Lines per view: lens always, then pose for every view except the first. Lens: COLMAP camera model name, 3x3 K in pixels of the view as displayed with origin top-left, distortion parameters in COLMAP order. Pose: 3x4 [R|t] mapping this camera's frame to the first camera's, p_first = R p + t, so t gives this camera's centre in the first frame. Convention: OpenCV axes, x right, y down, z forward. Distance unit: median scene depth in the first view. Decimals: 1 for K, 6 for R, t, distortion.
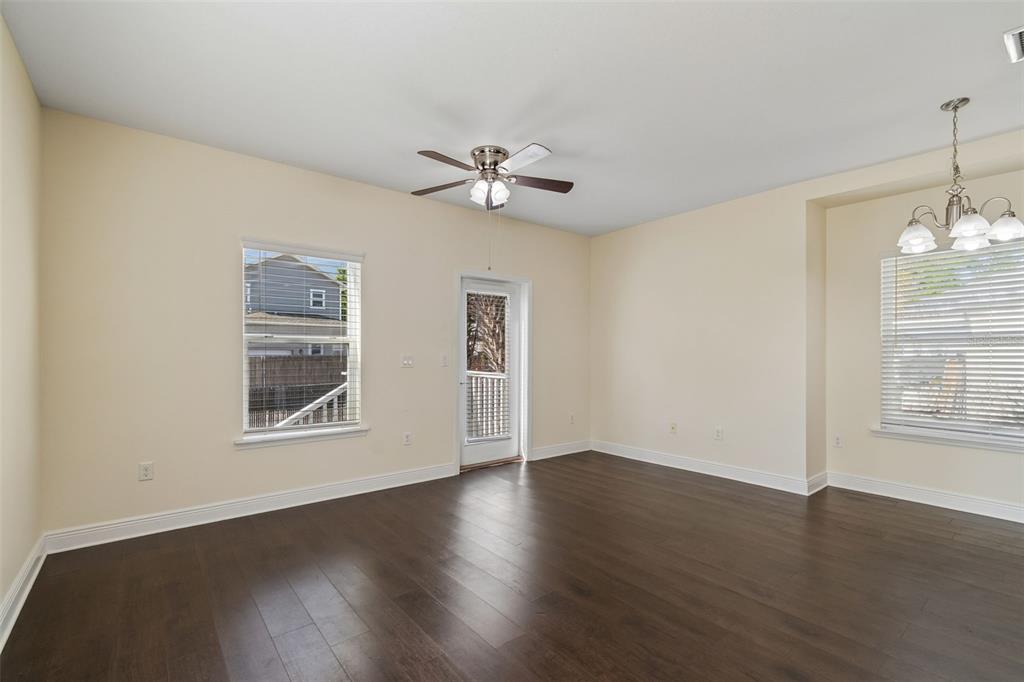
lens RADIAL K [[458.5, 0, 506.0], [0, 458.5, 347.6], [0, 0, 1]] dist [0.002916, 0.000438]
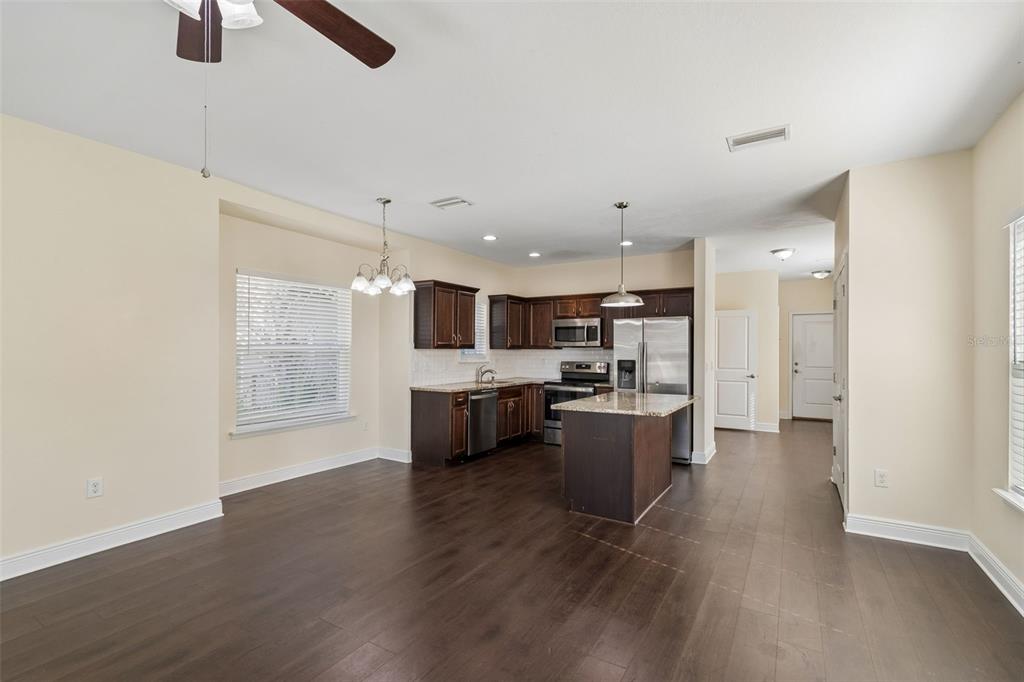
lens RADIAL K [[458.5, 0, 509.8], [0, 458.5, 351.2], [0, 0, 1]] dist [0.002916, 0.000438]
pose [[-0.341162, -0.008611, 0.939965, -0.616124], [-0.011203, 0.999924, 0.005094, -0.036583], [-0.939938, -0.008792, -0.341233, 1.116741]]
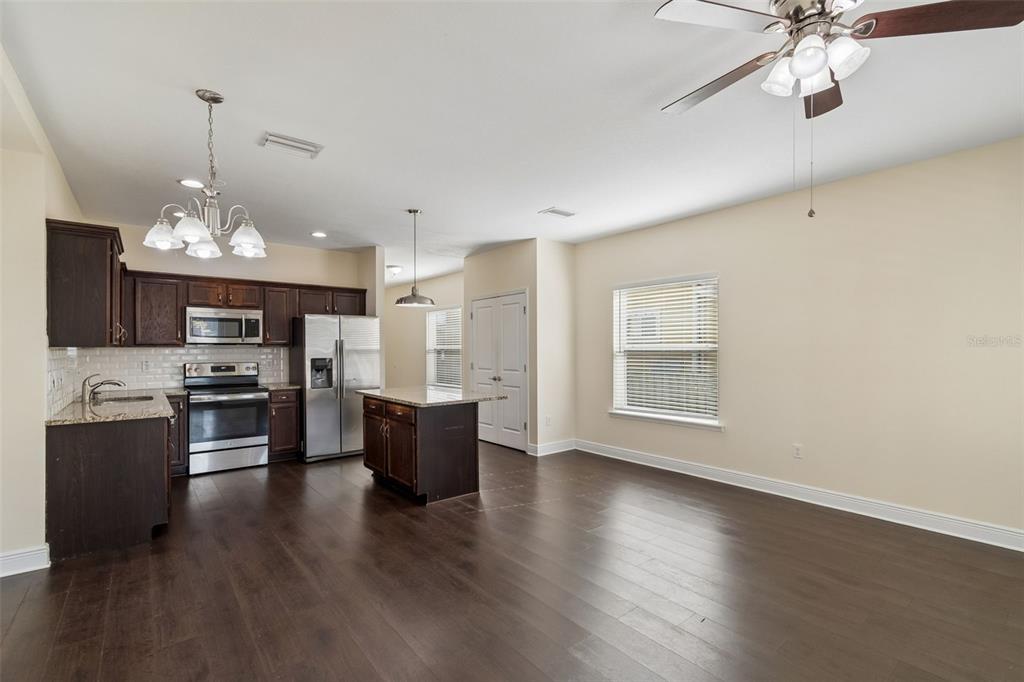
lens RADIAL K [[458.5, 0, 511.2], [0, 458.5, 349.8], [0, 0, 1]] dist [0.002916, 0.000438]
pose [[-0.999977, -0.002268, -0.006385, 0.378741], [-0.002257, 0.999996, -0.001613, -0.026703], [0.006389, -0.001599, -0.999978, 1.898982]]
